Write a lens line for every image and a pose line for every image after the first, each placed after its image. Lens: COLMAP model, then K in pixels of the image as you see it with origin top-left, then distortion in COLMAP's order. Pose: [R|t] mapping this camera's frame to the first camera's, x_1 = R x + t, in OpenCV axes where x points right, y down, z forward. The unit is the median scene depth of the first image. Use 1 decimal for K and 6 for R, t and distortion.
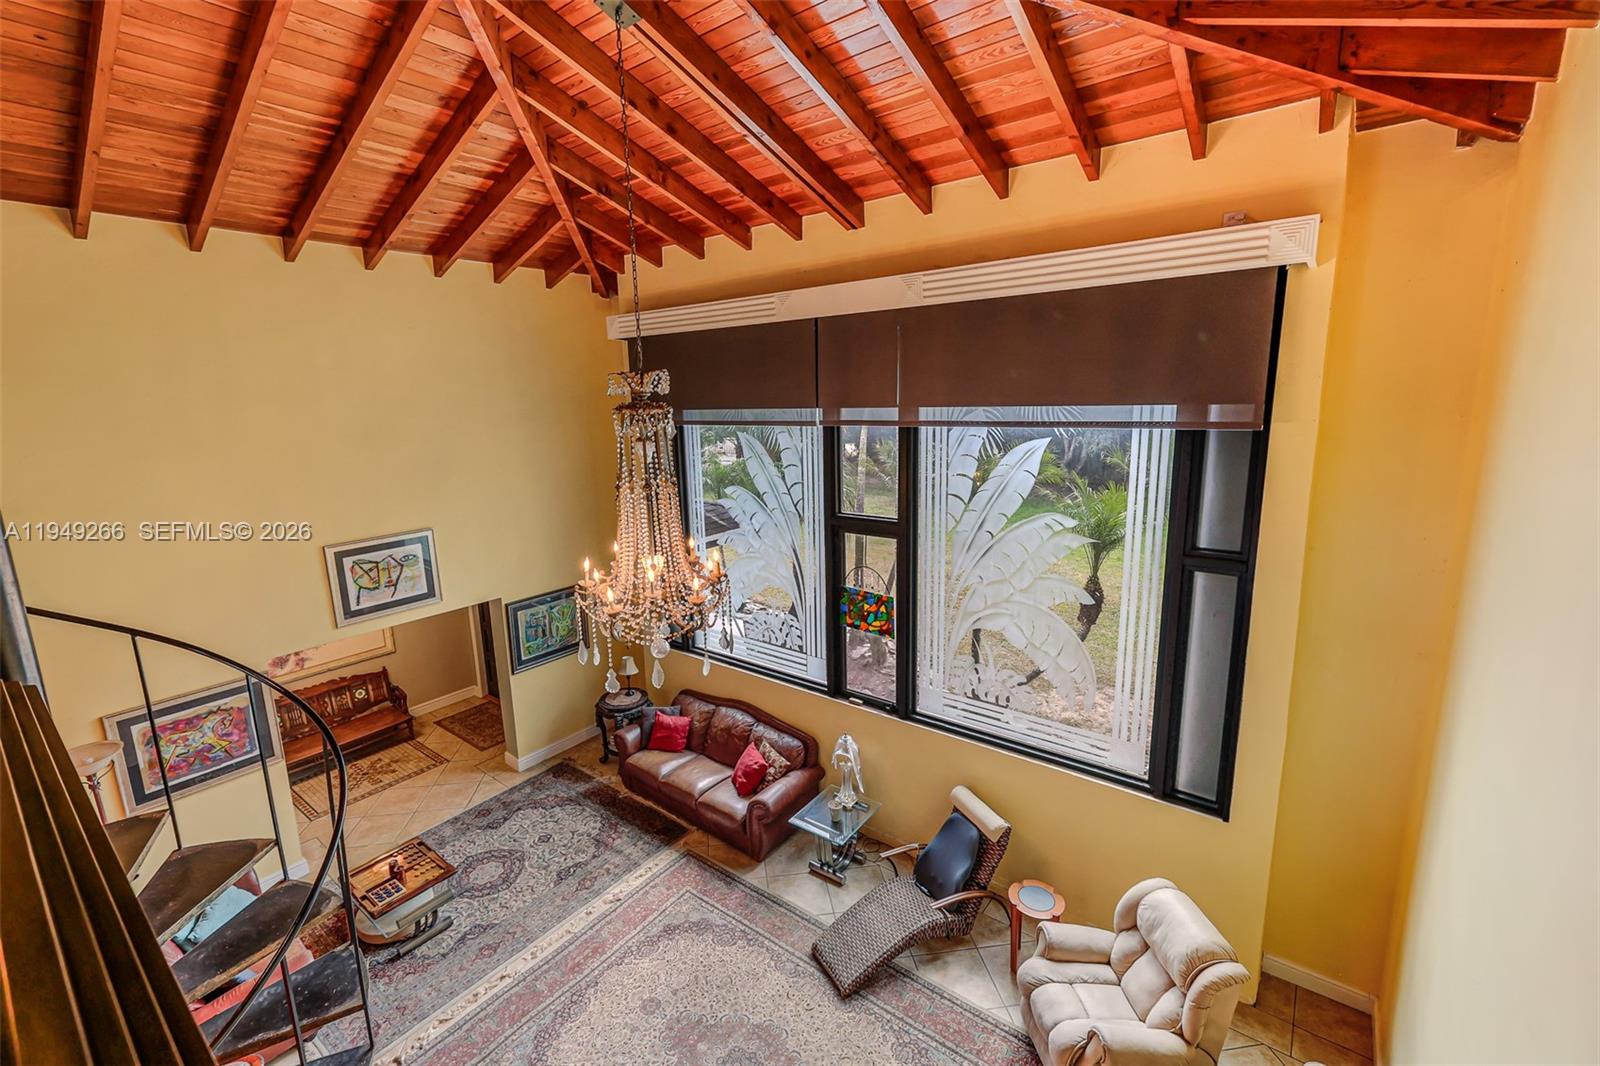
lens RADIAL K [[679.3, 0, 803.1], [0, 679.3, 510.0], [0, 0, 1]] dist [-0.001785, 0.000449]
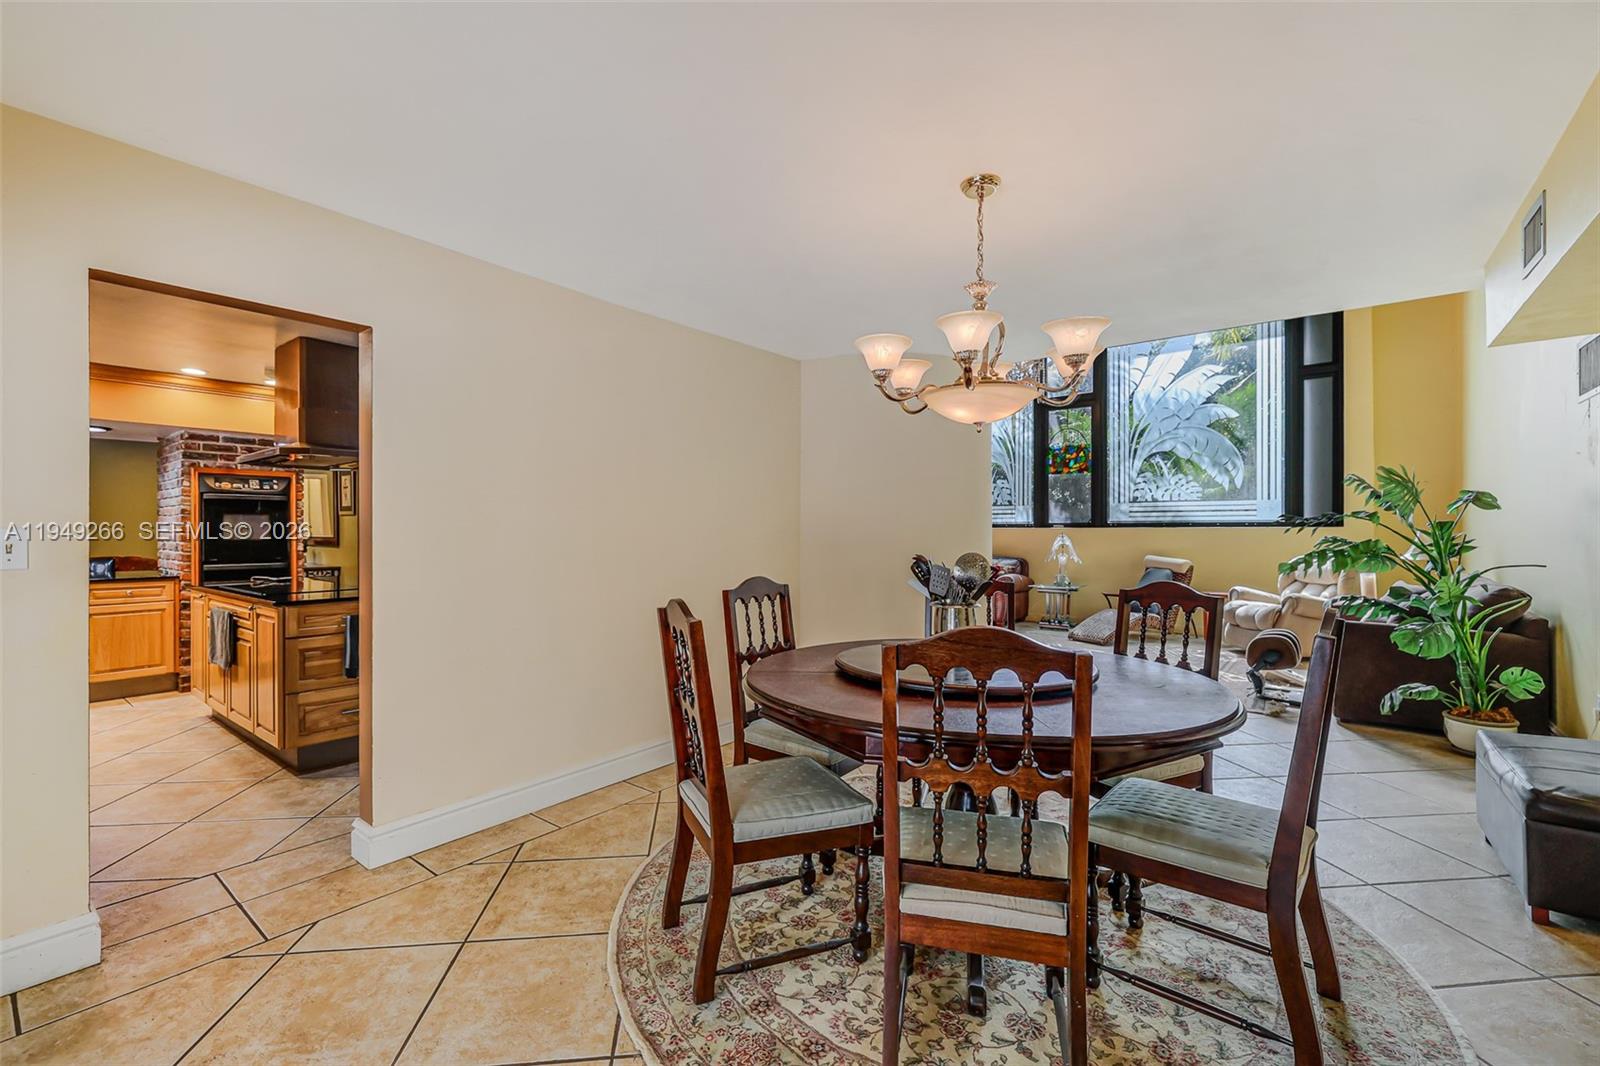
lens RADIAL K [[679.3, 0, 790.0], [0, 679.3, 528.6], [0, 0, 1]] dist [-0.001785, 0.000449]
pose [[0.999574, 0.027405, -0.009998, -0.500433], [-0.028814, 0.981002, -0.191846, 0.605424], [0.004550, 0.192053, 0.981374, -0.438024]]
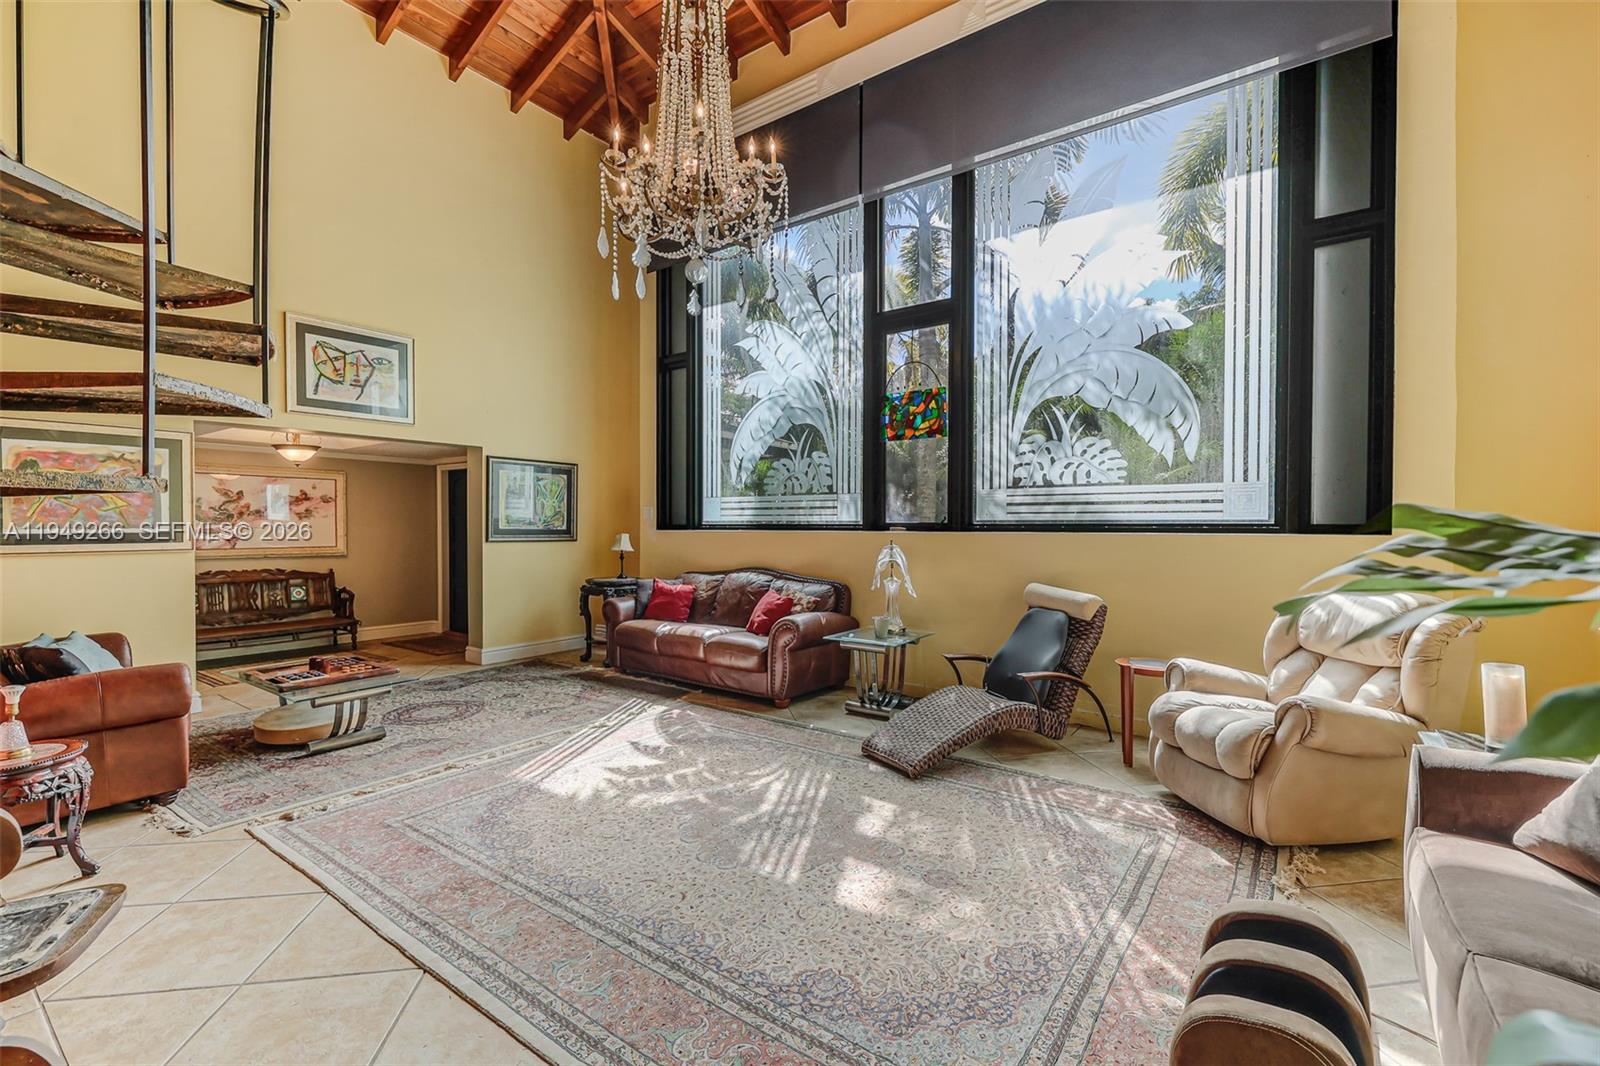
lens RADIAL K [[679.3, 0, 806.0], [0, 679.3, 532.2], [0, 0, 1]] dist [-0.001785, 0.000449]
pose [[0.999045, 0.024627, 0.036095, -0.071515], [-0.017904, 0.984229, -0.175992, 0.457064], [-0.039860, 0.175178, 0.983730, 0.175624]]
